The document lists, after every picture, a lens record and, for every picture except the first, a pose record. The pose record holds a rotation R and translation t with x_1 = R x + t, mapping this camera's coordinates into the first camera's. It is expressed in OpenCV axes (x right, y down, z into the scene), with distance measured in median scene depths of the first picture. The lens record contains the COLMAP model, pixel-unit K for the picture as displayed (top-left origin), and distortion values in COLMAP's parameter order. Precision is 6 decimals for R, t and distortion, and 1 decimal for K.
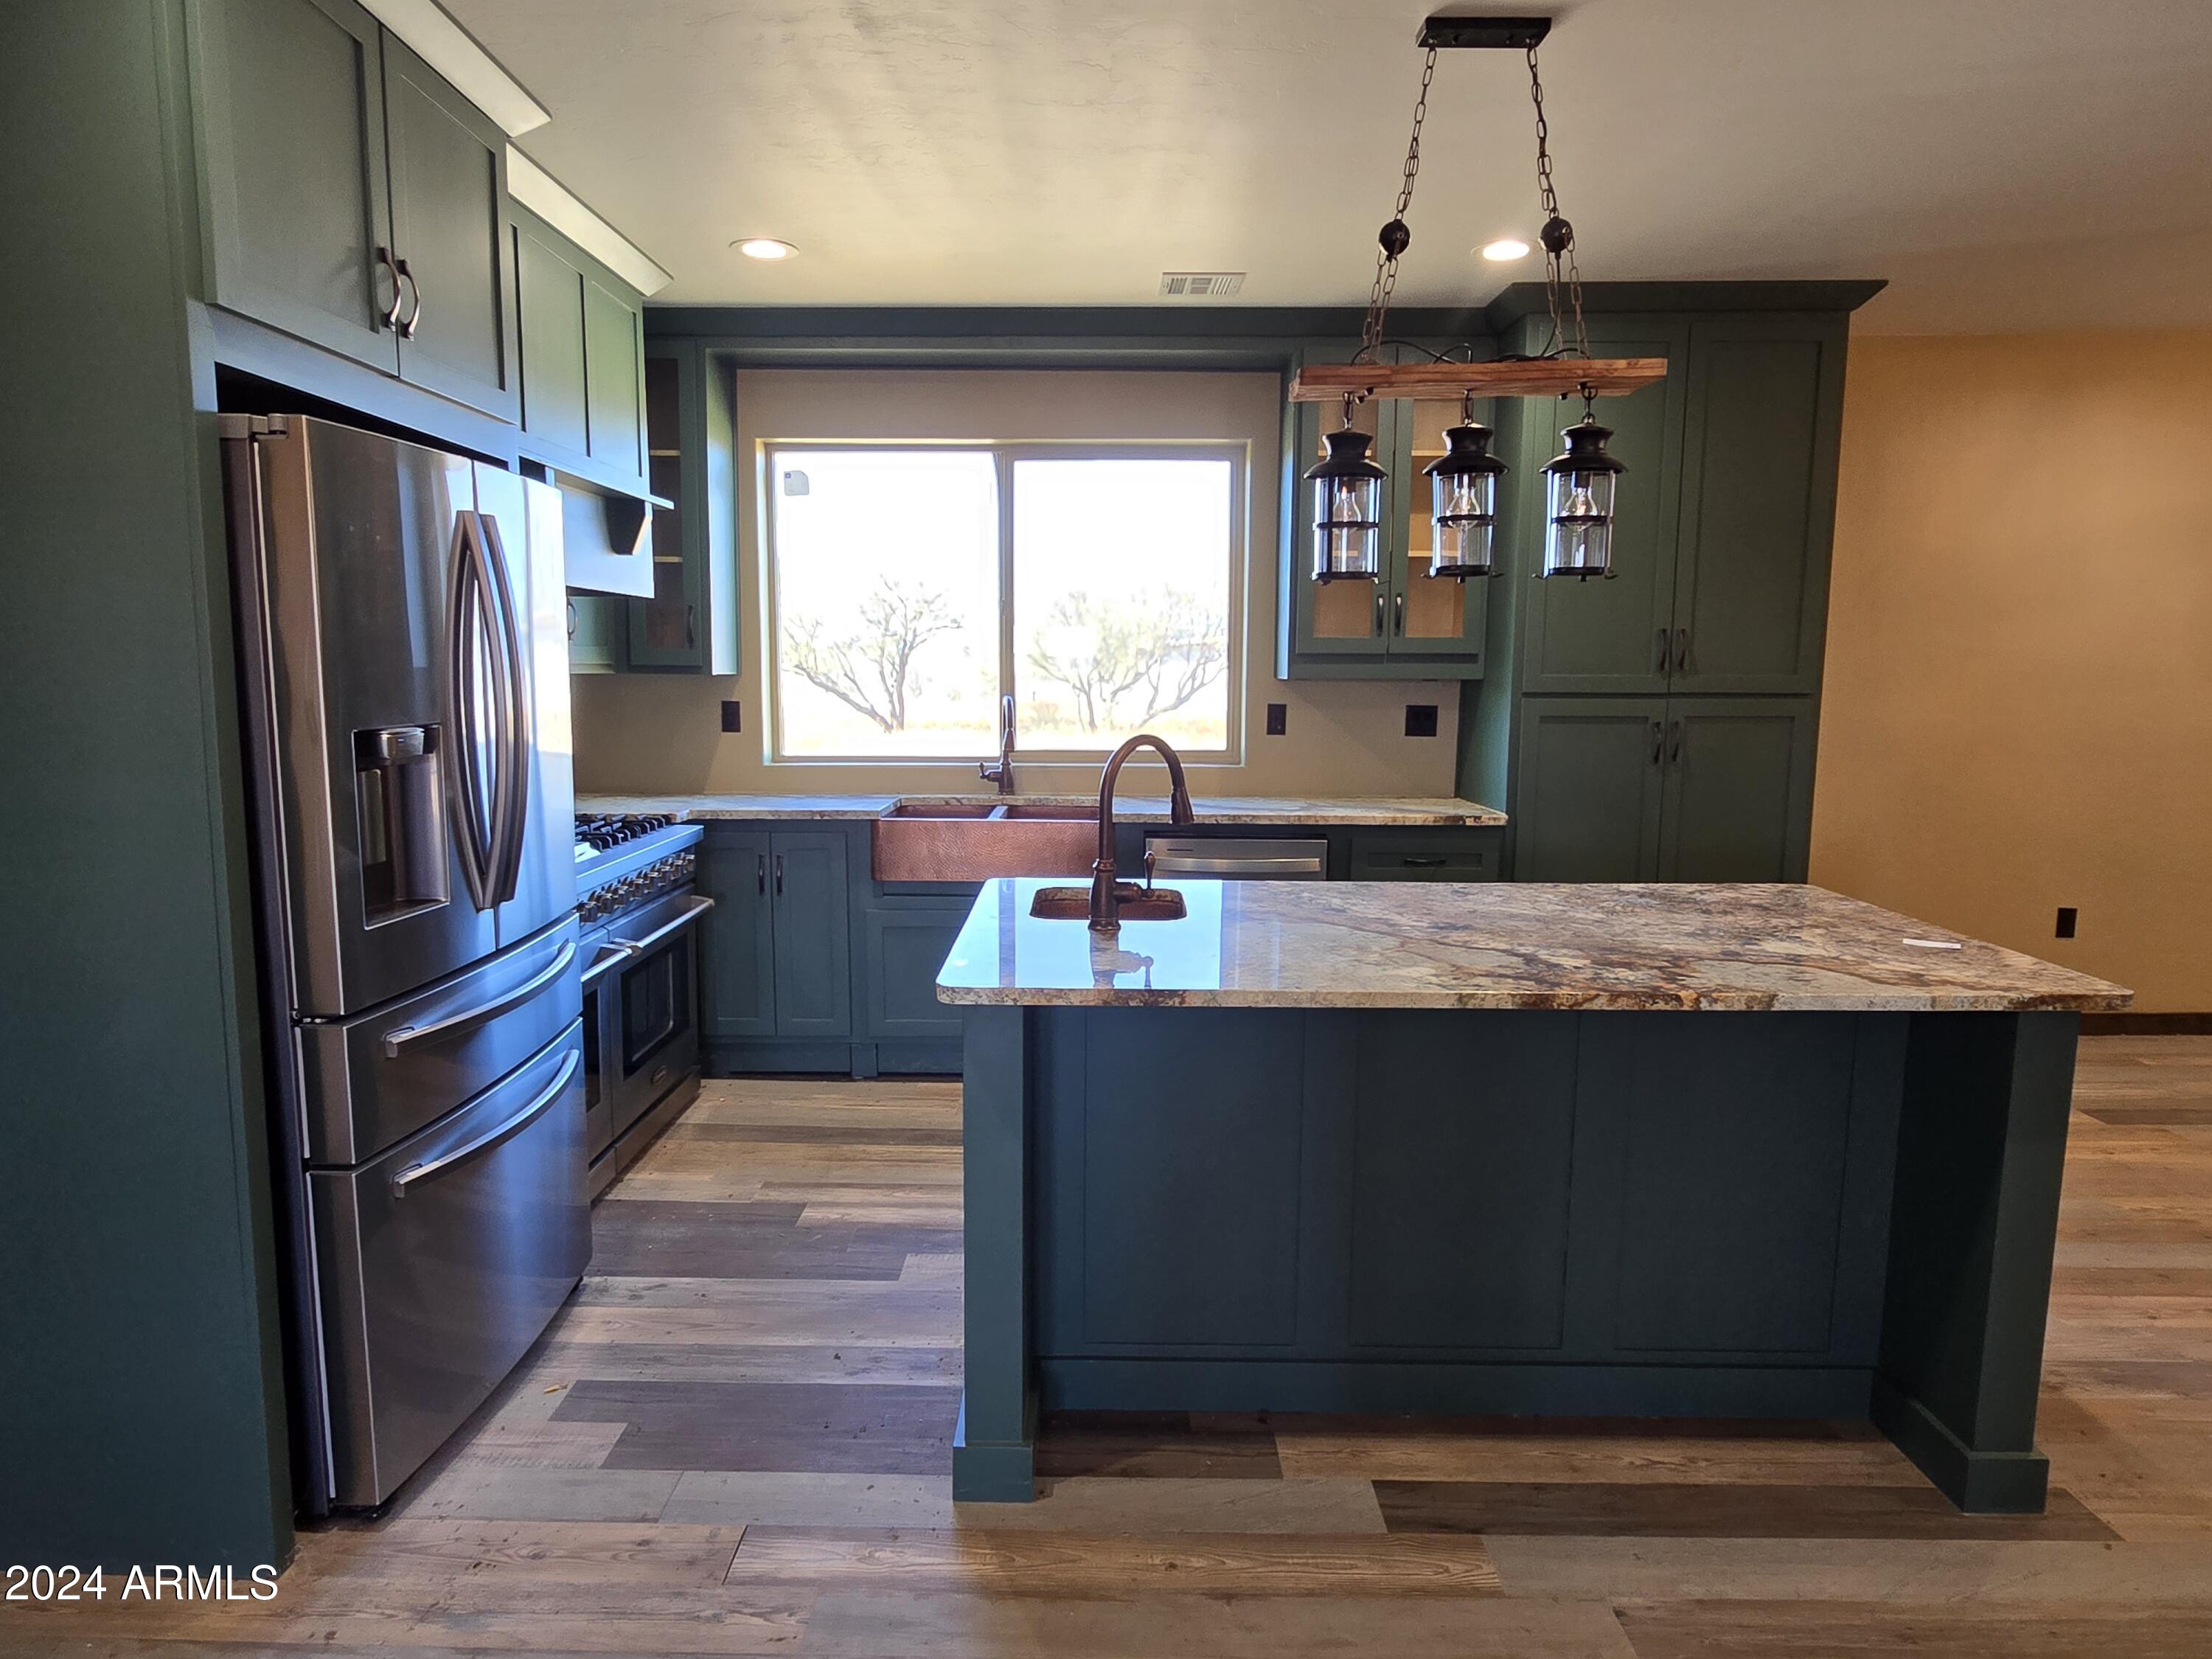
lens RADIAL K [[1335.6, 0, 1092.2], [0, 1335.6, 841.0], [0, 0, 1]] dist [-0.003475, -0.002868]
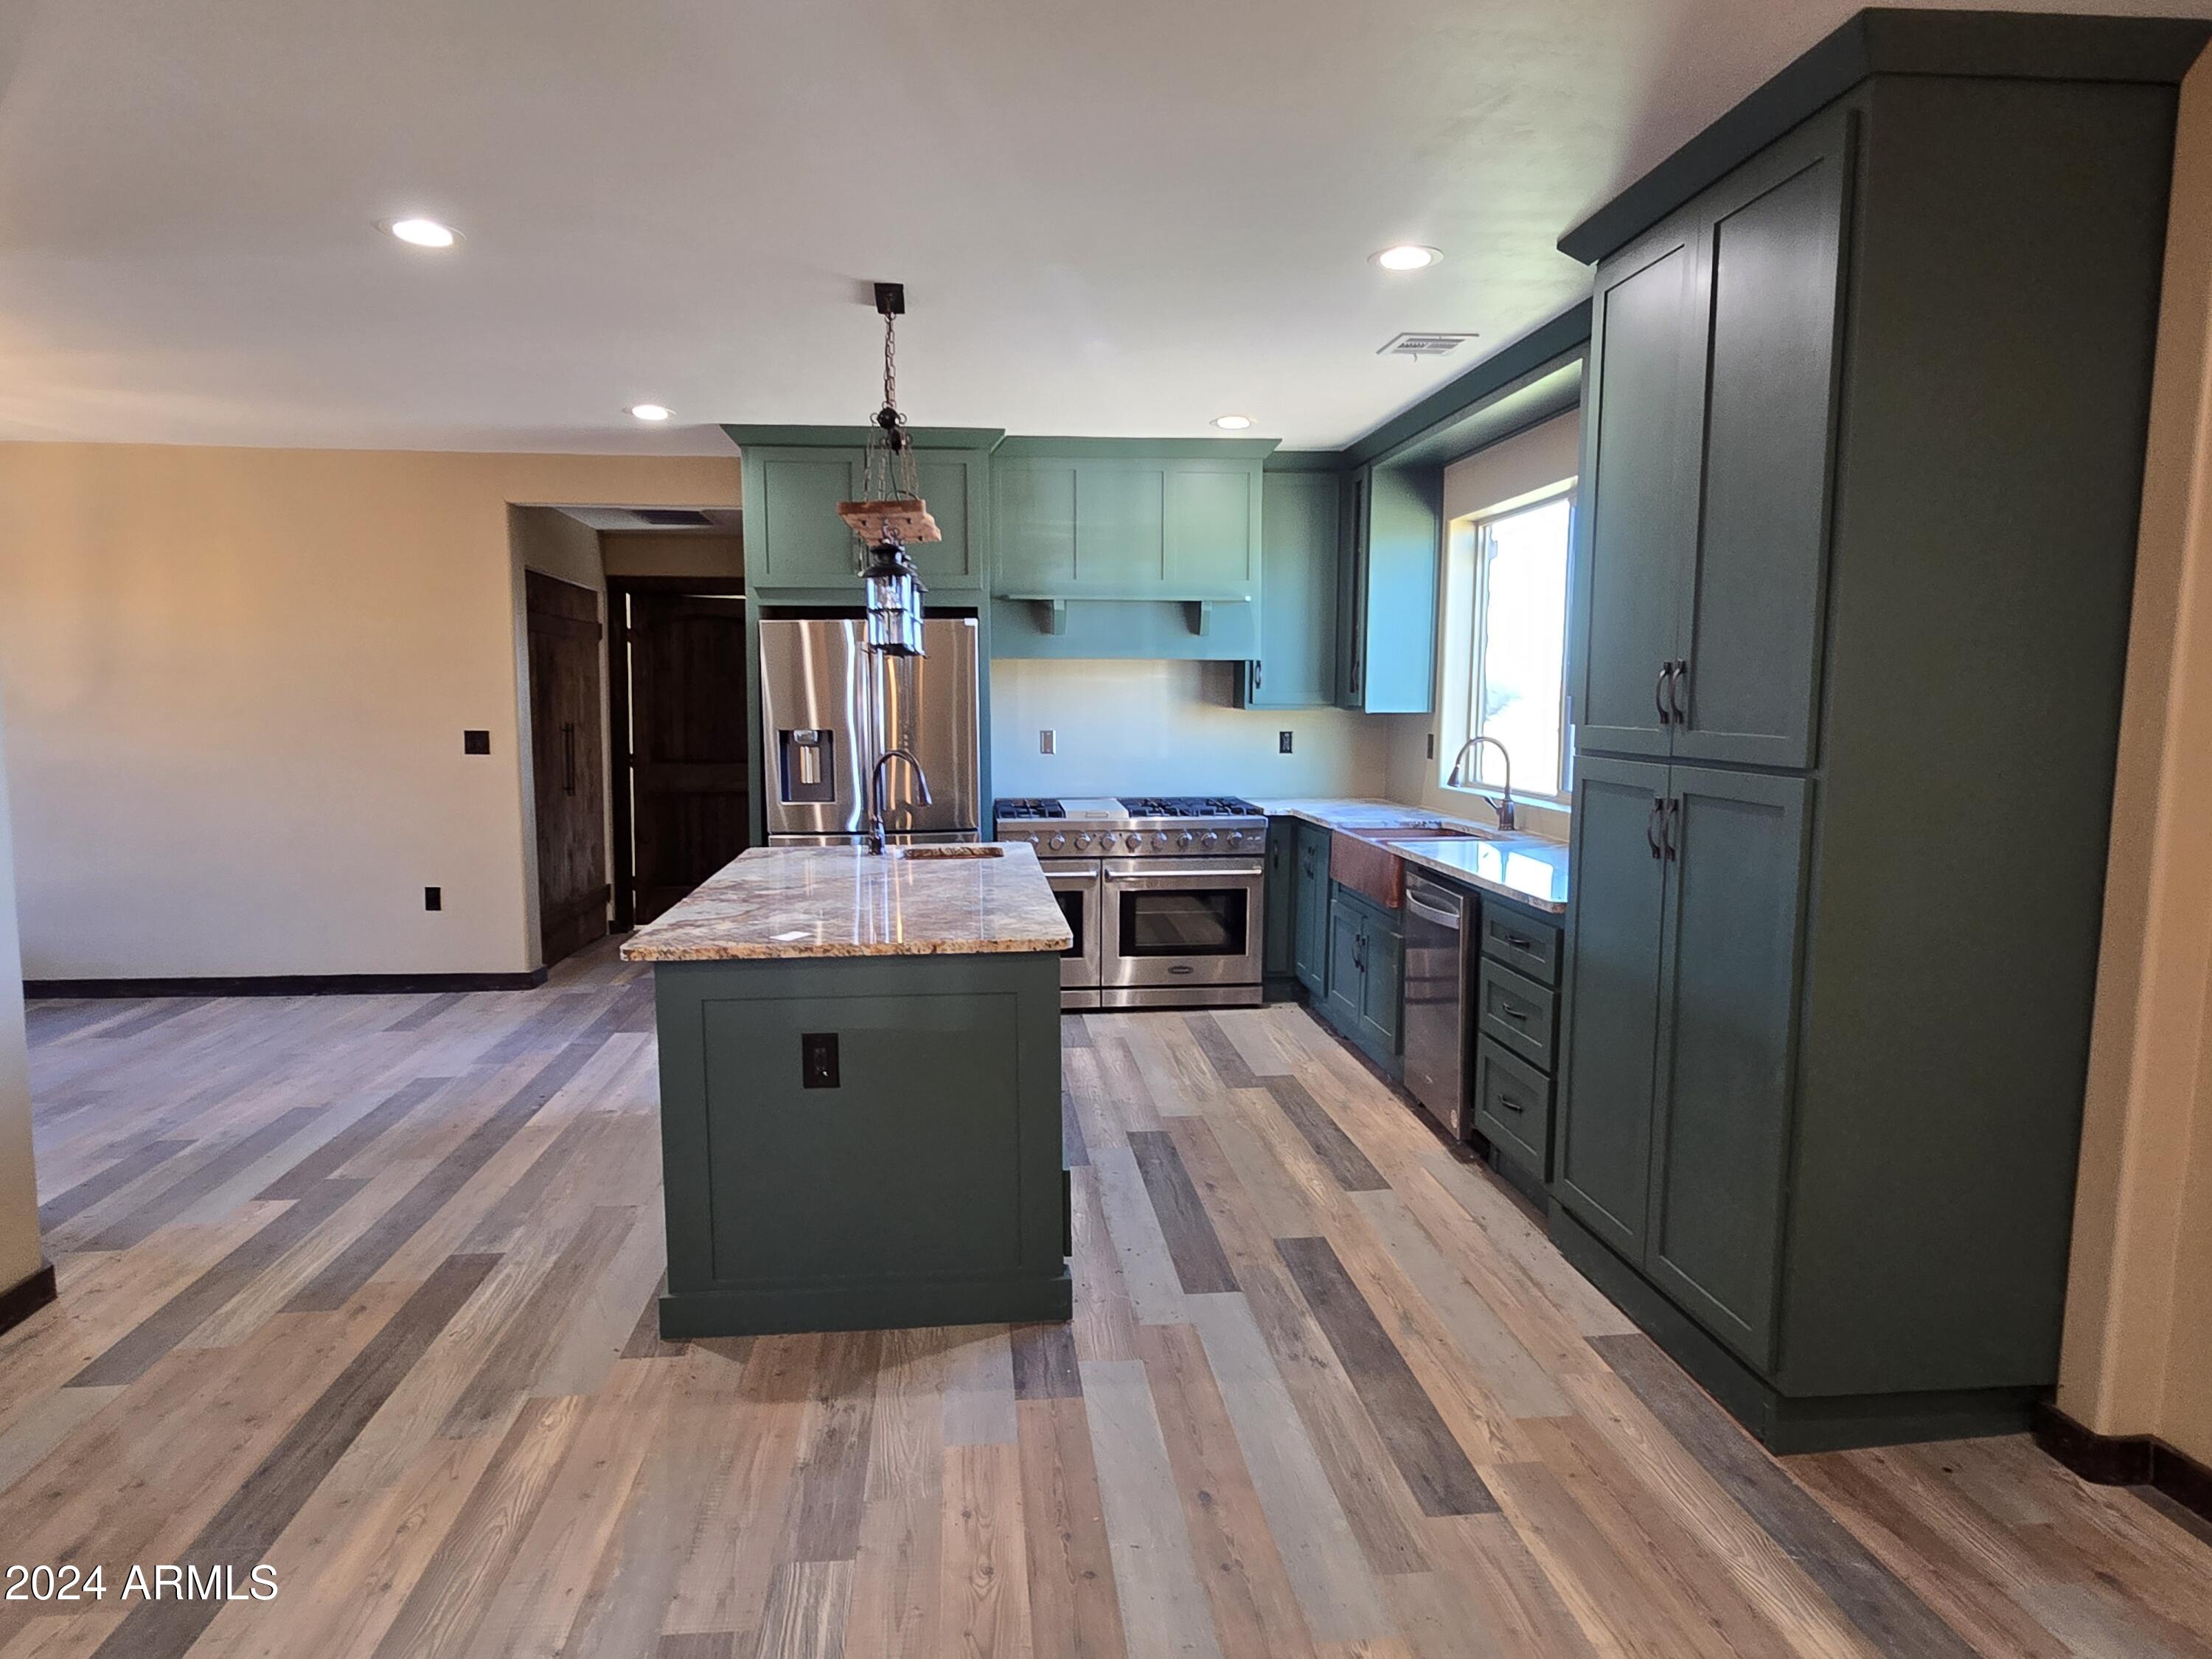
lens RADIAL K [[1335.6, 0, 1091.1], [0, 1335.6, 834.6], [0, 0, 1]] dist [-0.003475, -0.002868]
pose [[0.109442, 0.102736, -0.988670, 1.234176], [-0.128479, 0.987763, 0.088419, -0.107702], [0.985655, 0.117347, 0.121302, 0.727959]]
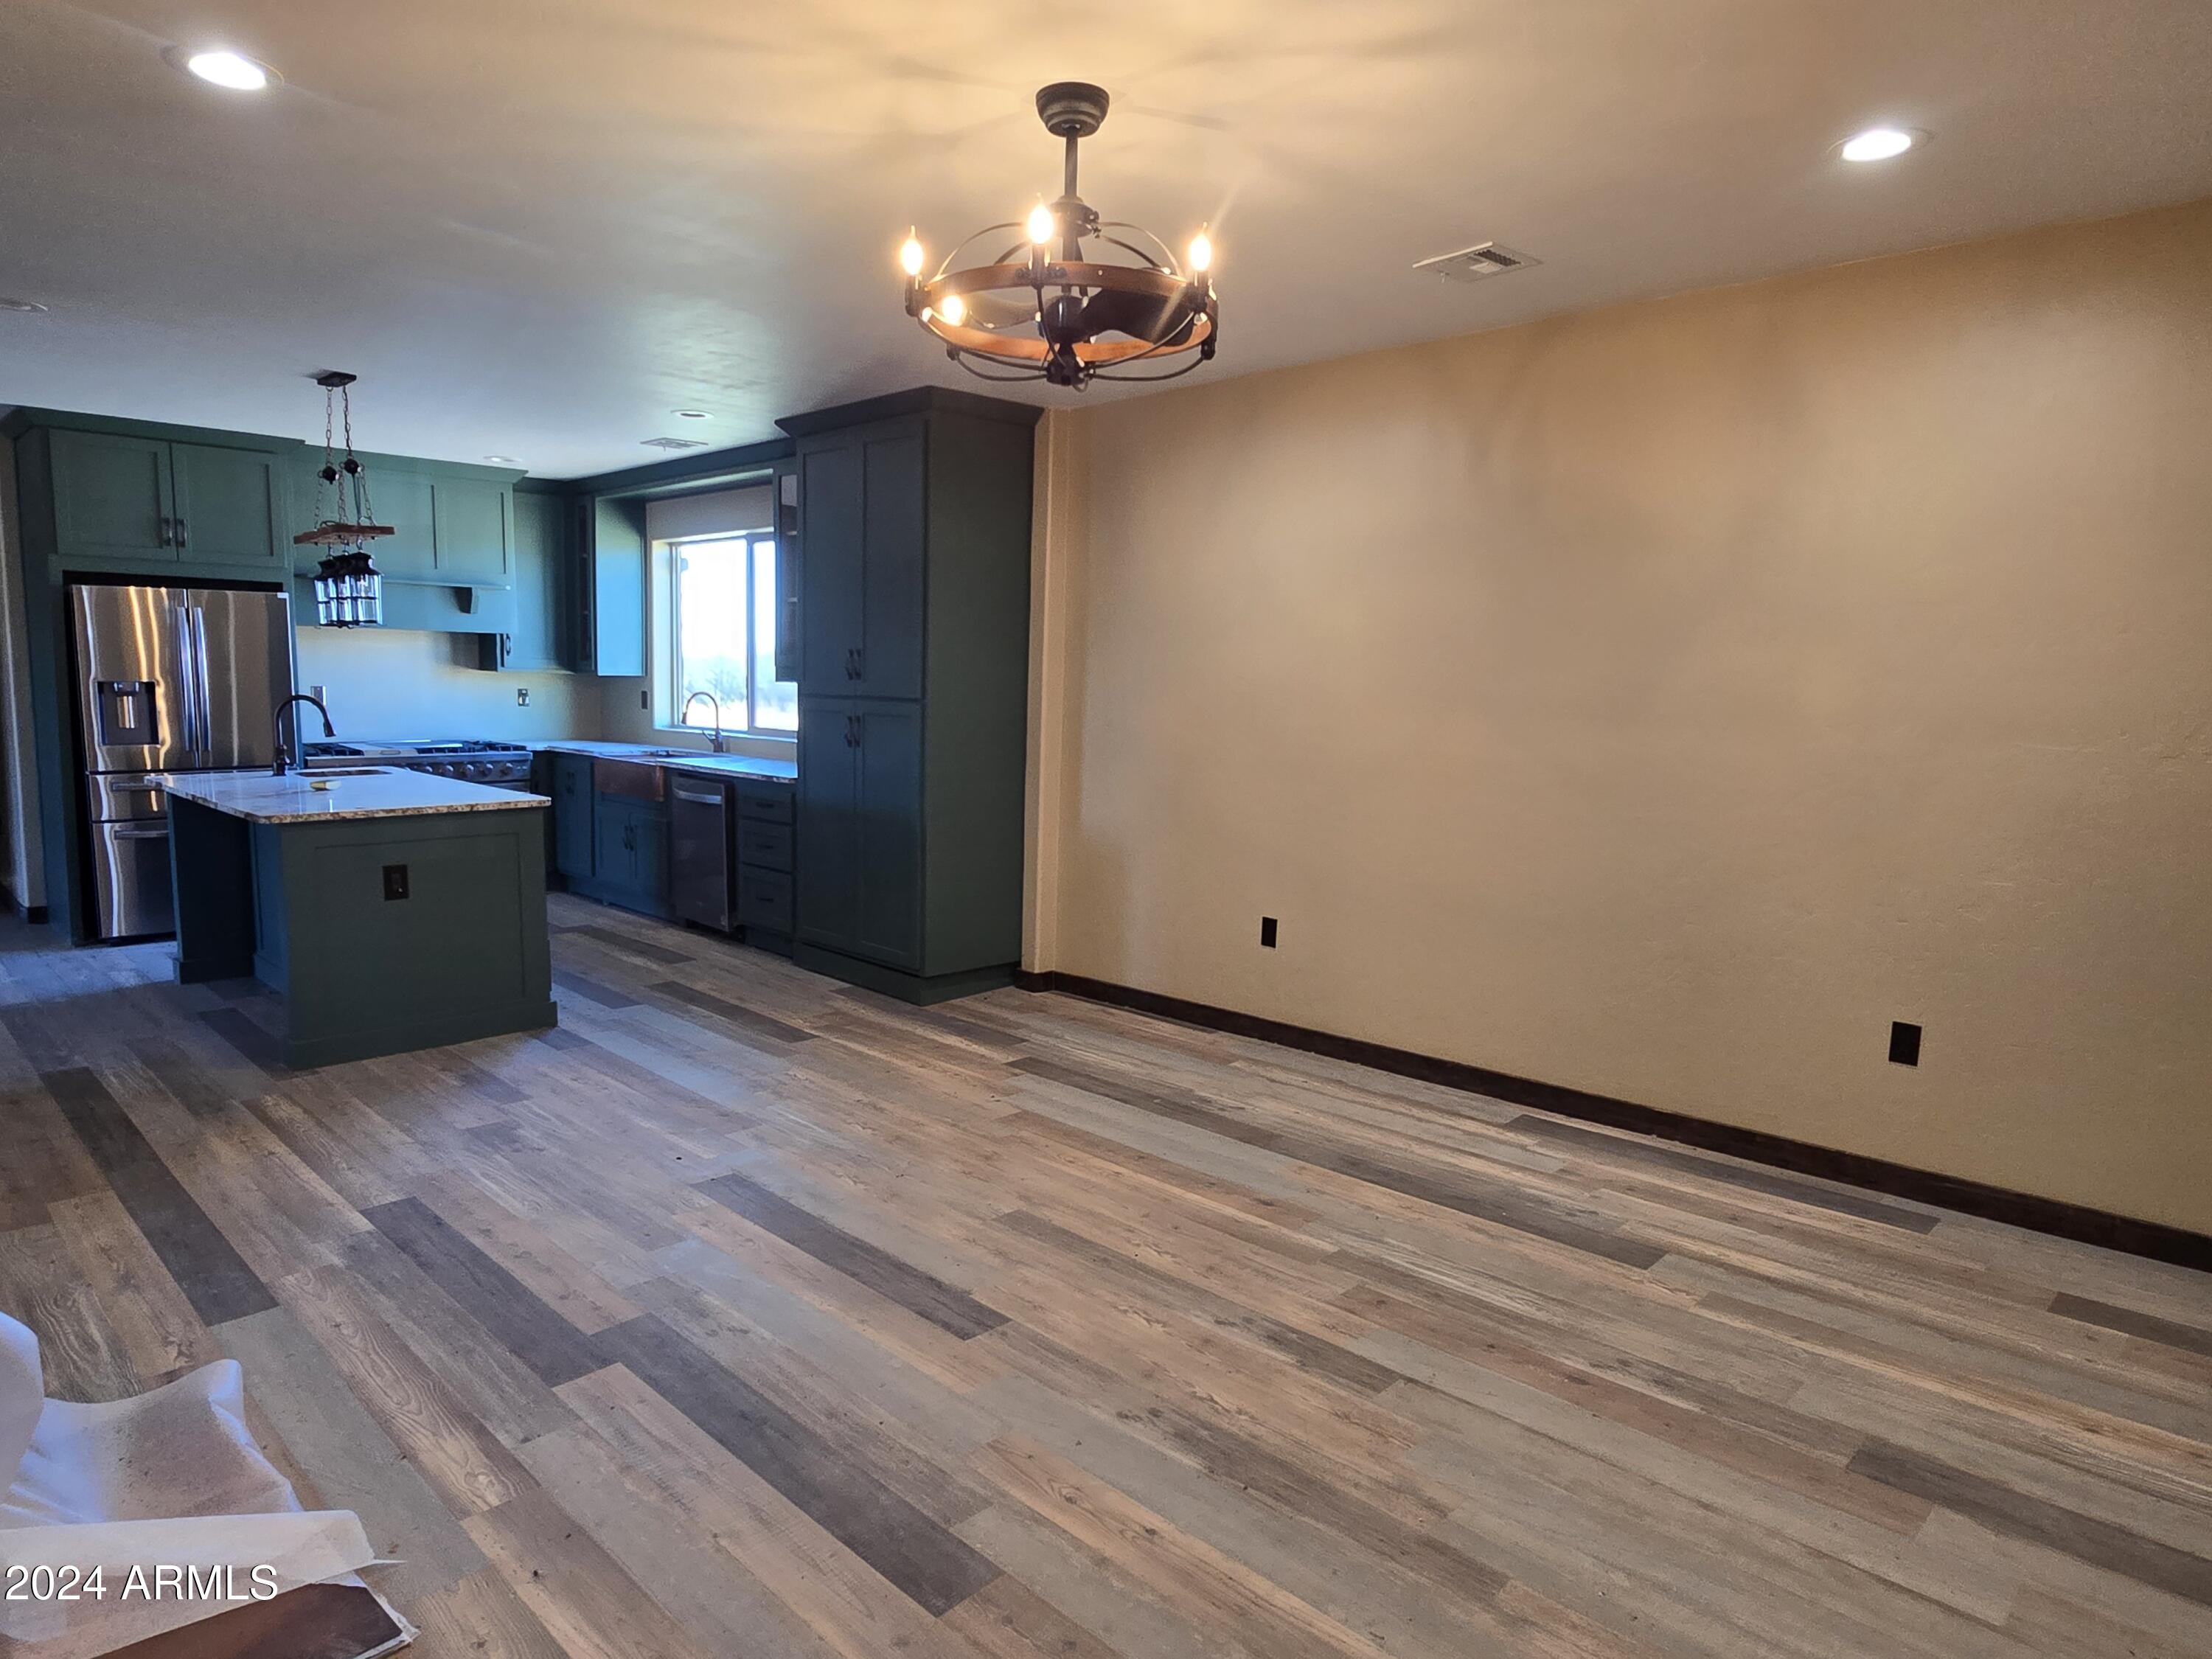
lens RADIAL K [[1335.6, 0, 1089.3], [0, 1335.6, 841.2], [0, 0, 1]] dist [-0.003475, -0.002868]
pose [[0.716063, 0.099290, -0.690938, 1.817126], [-0.110103, 0.993507, 0.028662, -0.031283], [0.689297, 0.055550, 0.722346, 0.200817]]
